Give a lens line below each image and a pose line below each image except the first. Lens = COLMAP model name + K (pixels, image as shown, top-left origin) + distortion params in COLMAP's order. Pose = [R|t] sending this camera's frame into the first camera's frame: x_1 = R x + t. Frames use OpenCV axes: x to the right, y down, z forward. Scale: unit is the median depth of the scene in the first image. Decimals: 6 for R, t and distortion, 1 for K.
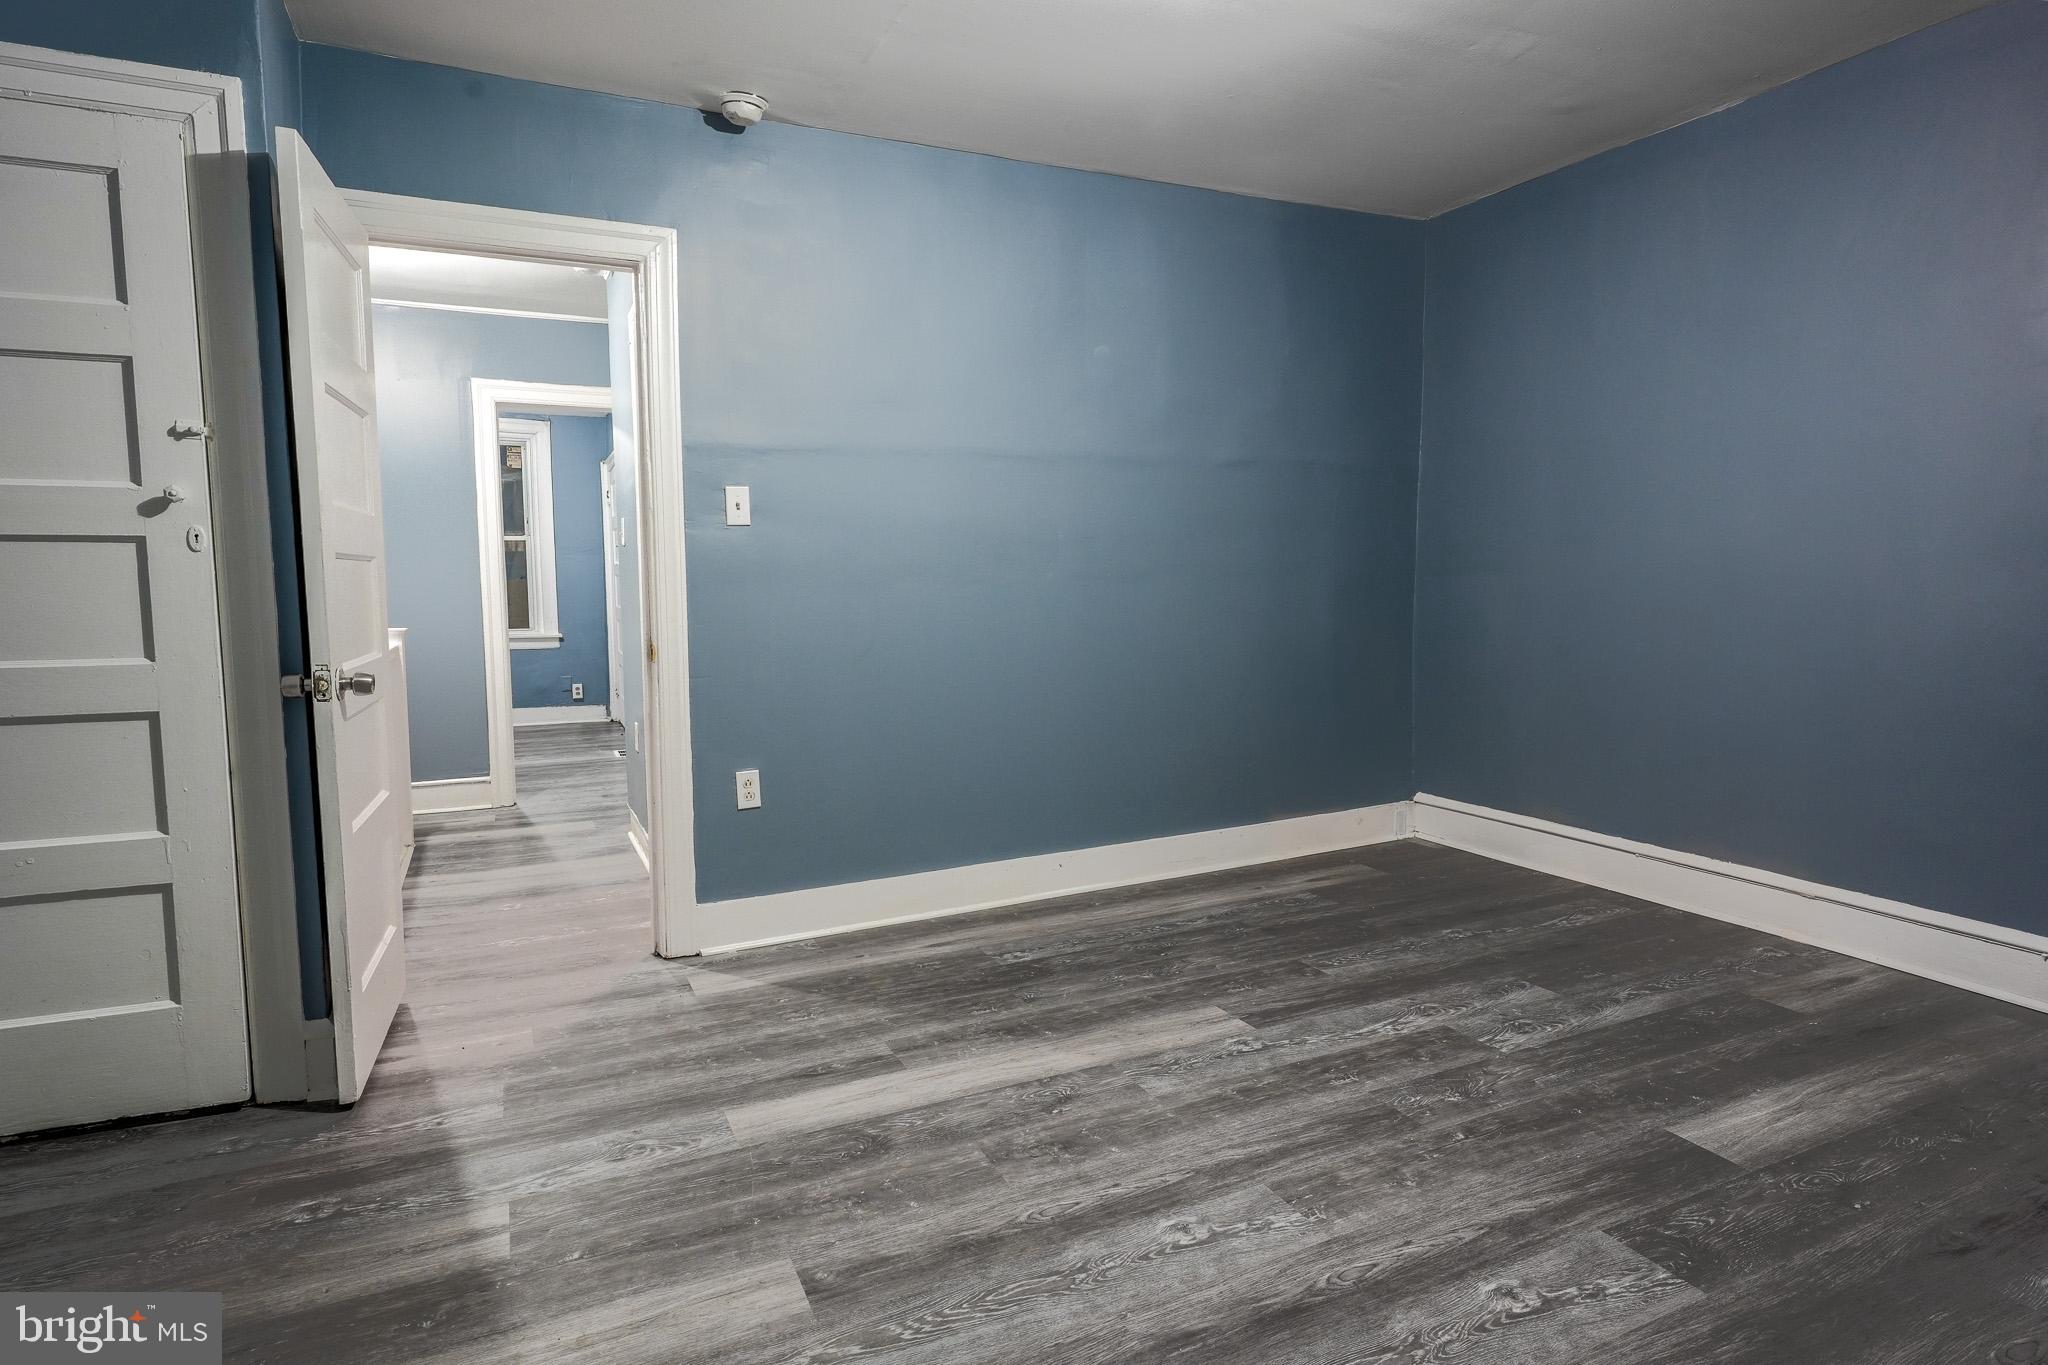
lens RADIAL K [[1107.9, 0, 1024.0], [0, 1107.9, 682.5], [0, 0, 1]] dist [-0.002514, 0.000405]
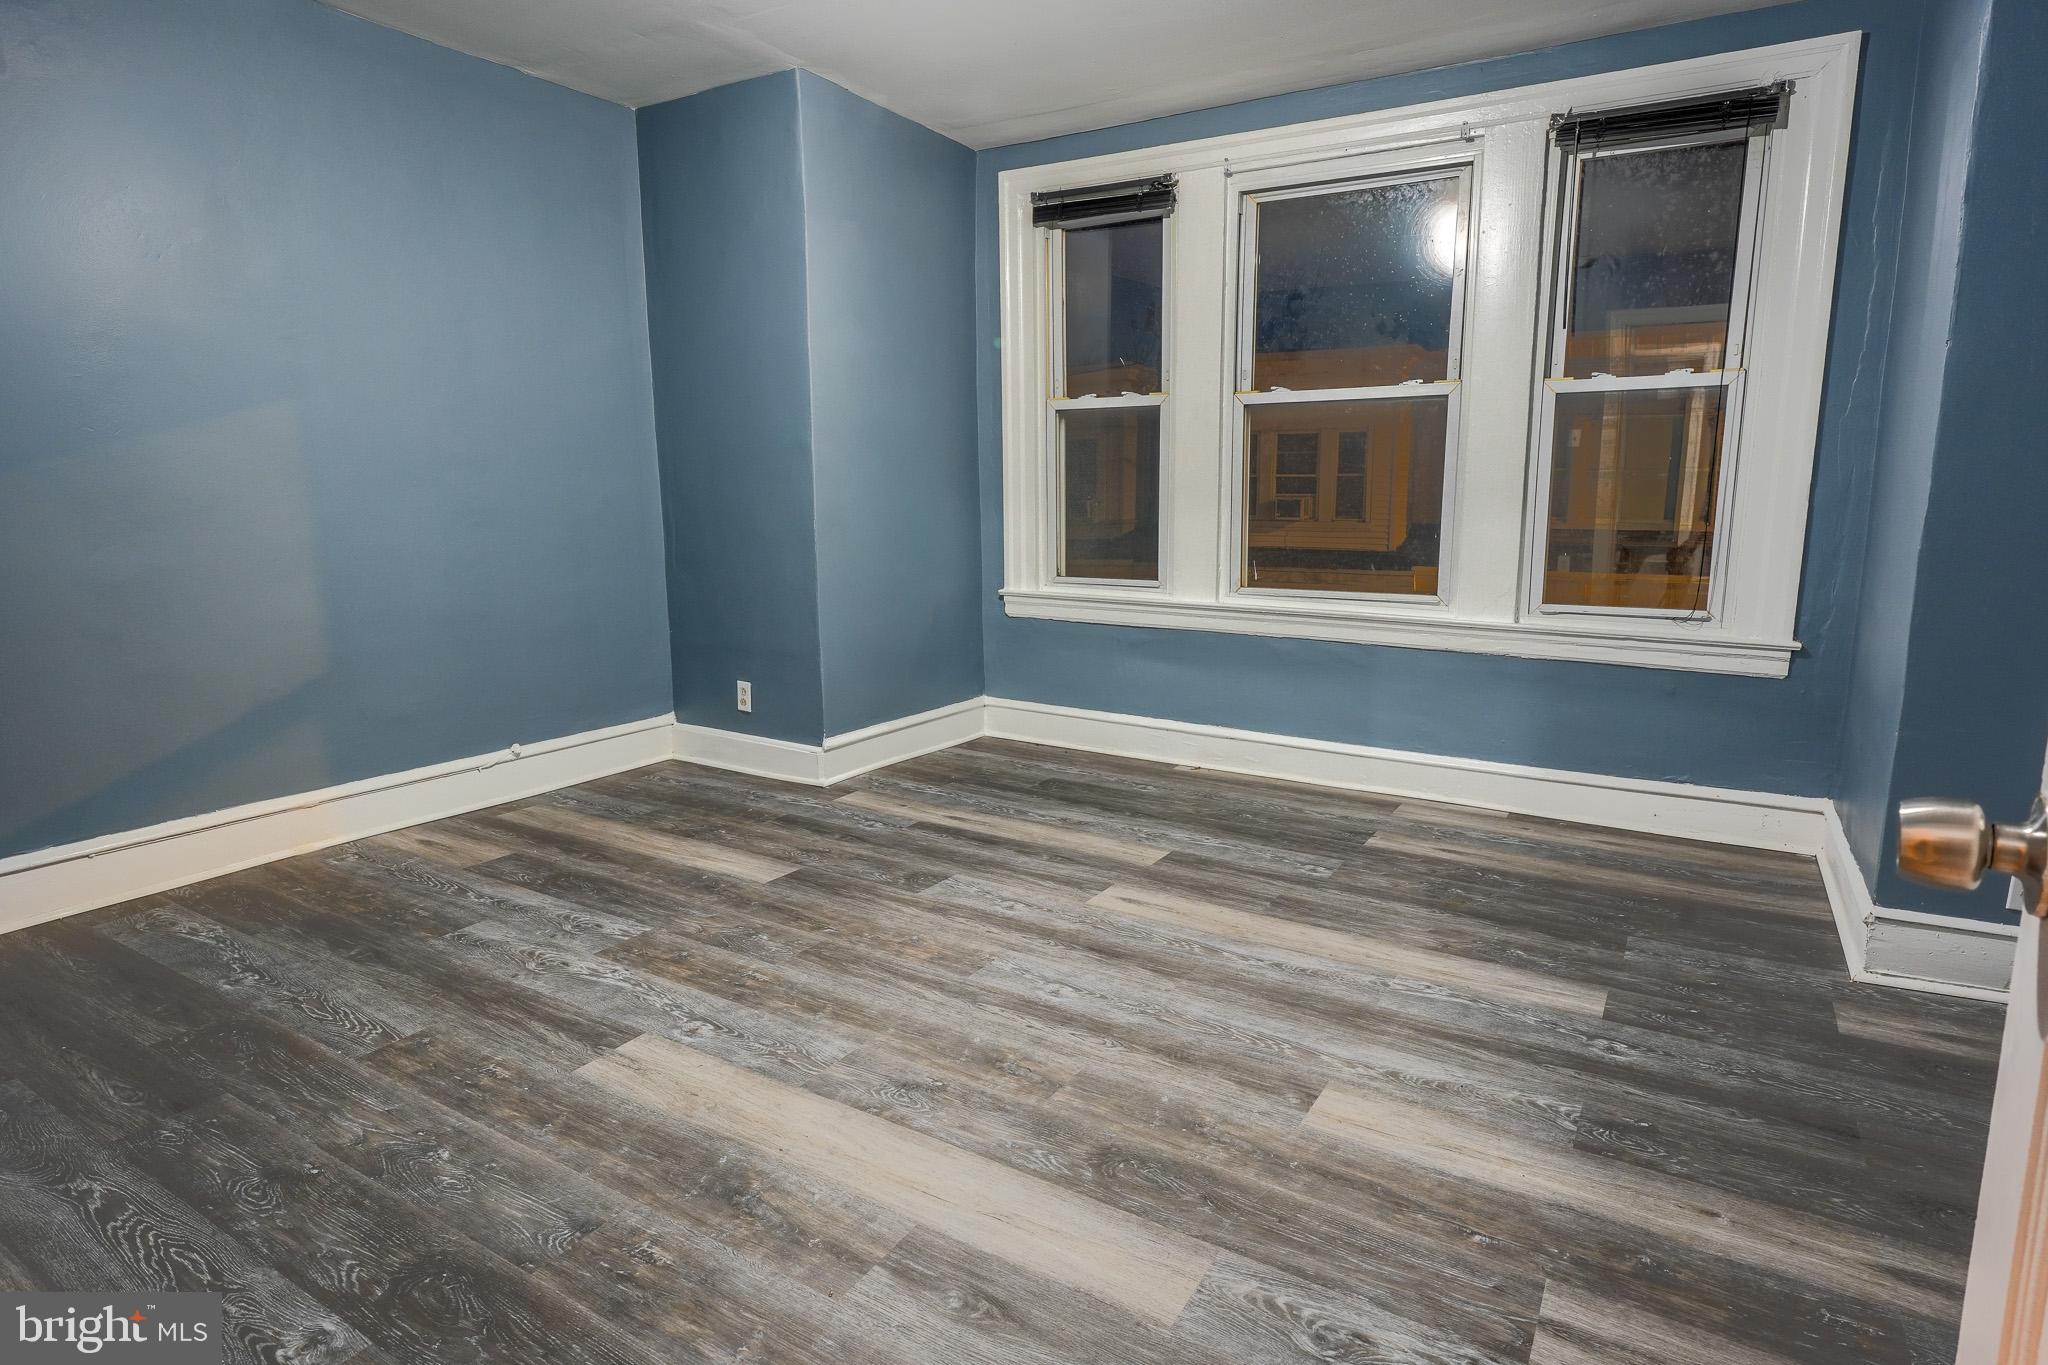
lens RADIAL K [[1107.9, 0, 1024.0], [0, 1107.9, 682.5], [0, 0, 1]] dist [-0.002514, 0.000405]
pose [[-0.543622, -0.131725, 0.828929, -0.739817], [0.091567, 0.972406, 0.214575, -0.119510], [-0.834320, 0.192550, -0.516560, 1.401034]]
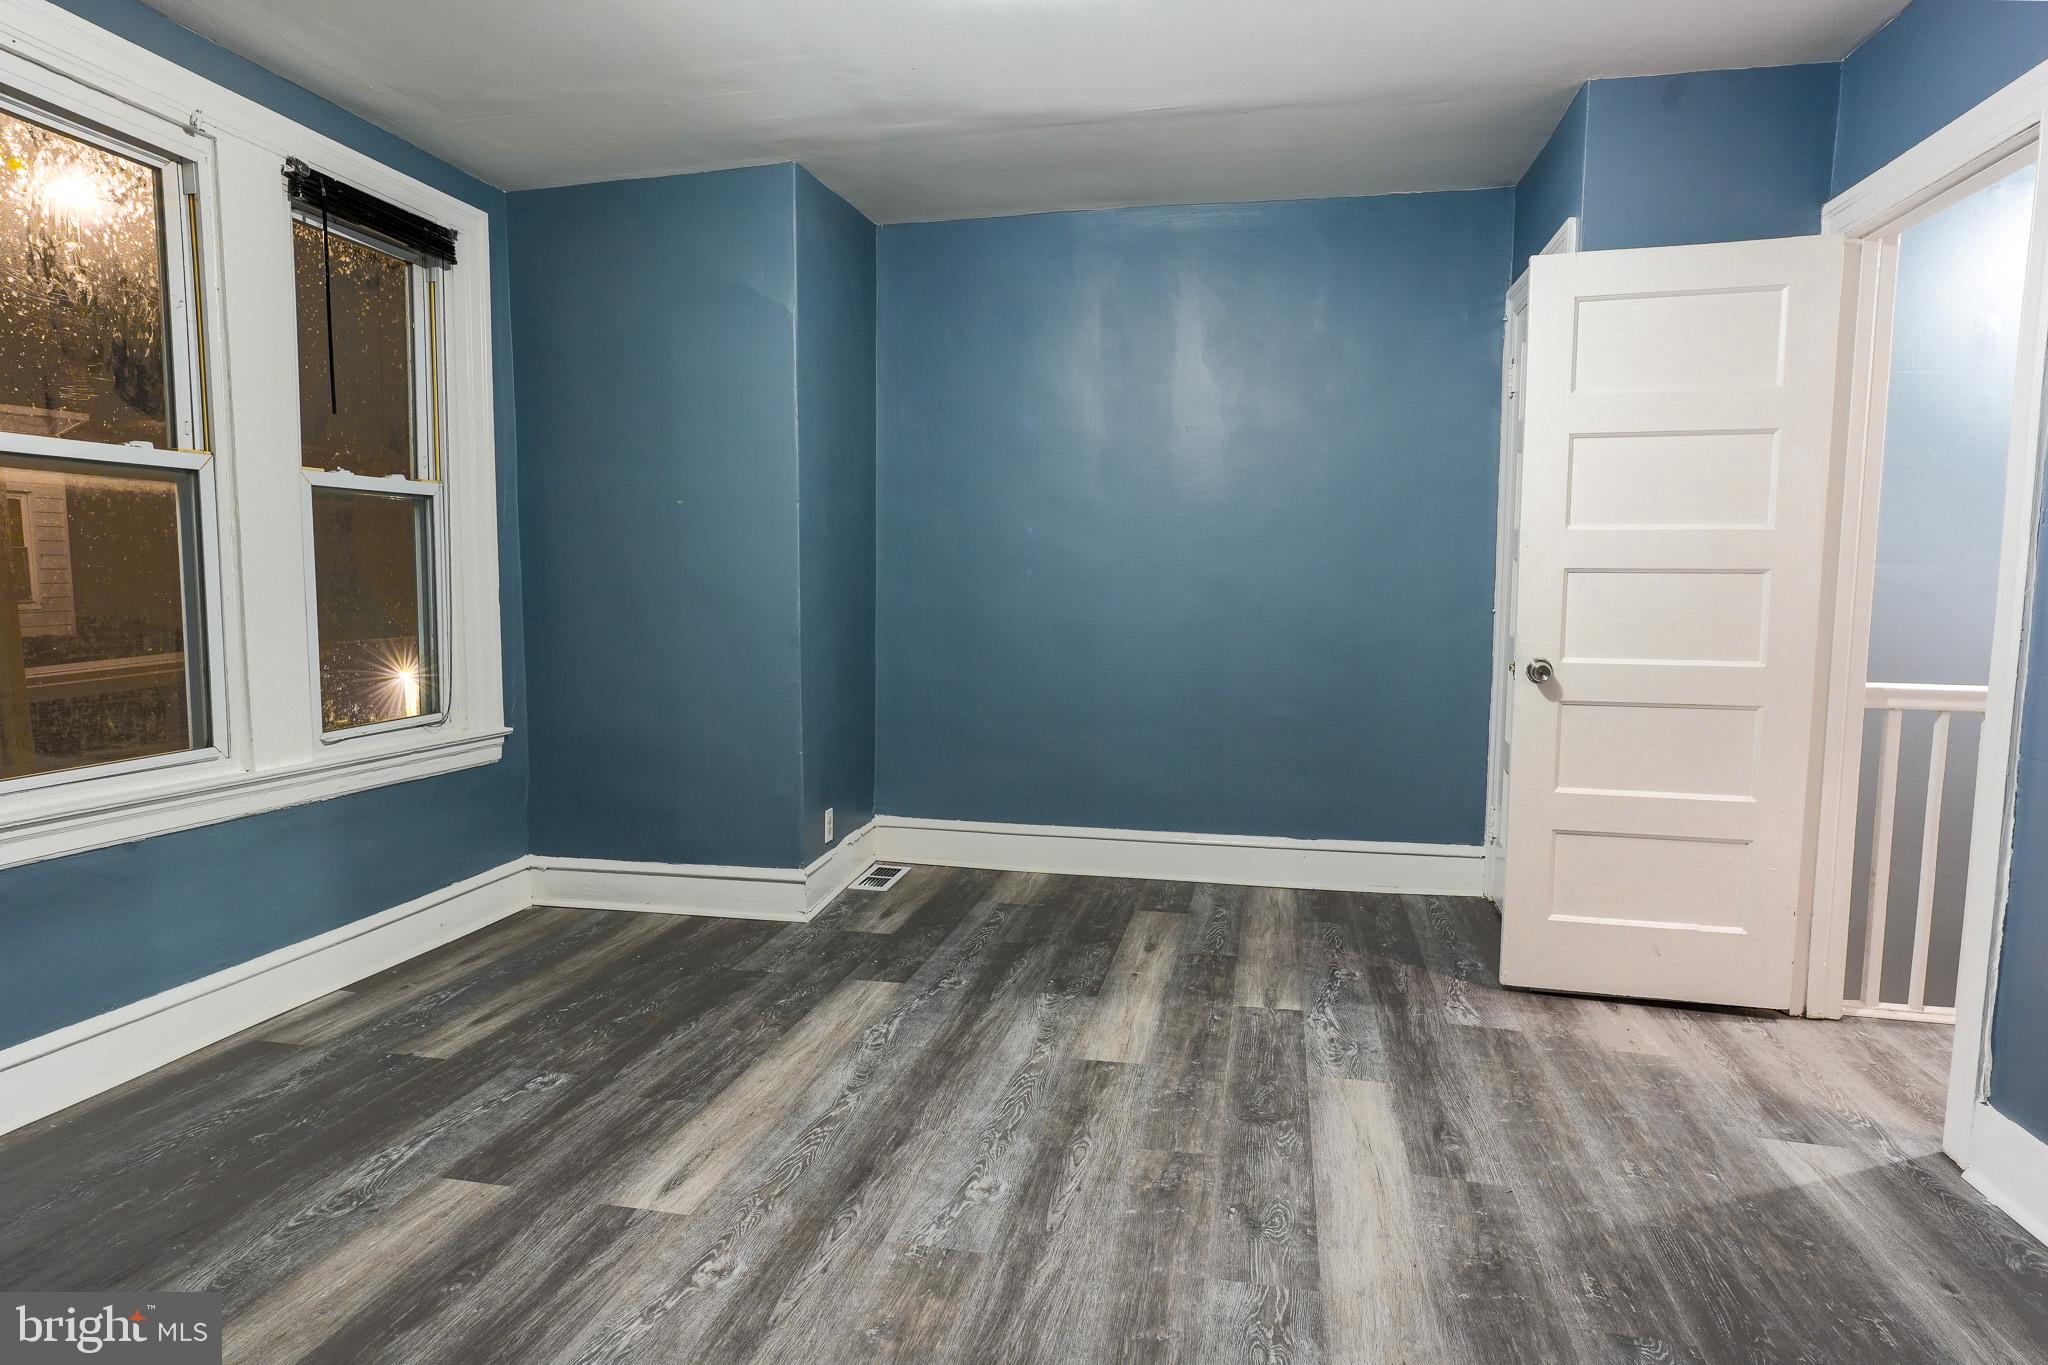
lens RADIAL K [[1137.6, 0, 1024.0], [0, 1137.6, 682.5], [0, 0, 1]] dist [-0.051593, 0.035041]
pose [[-0.609701, 0.082939, -0.788280, 0.830458], [-0.073118, 0.984385, 0.160126, -0.160291], [0.789252, 0.155266, -0.594116, 1.390977]]
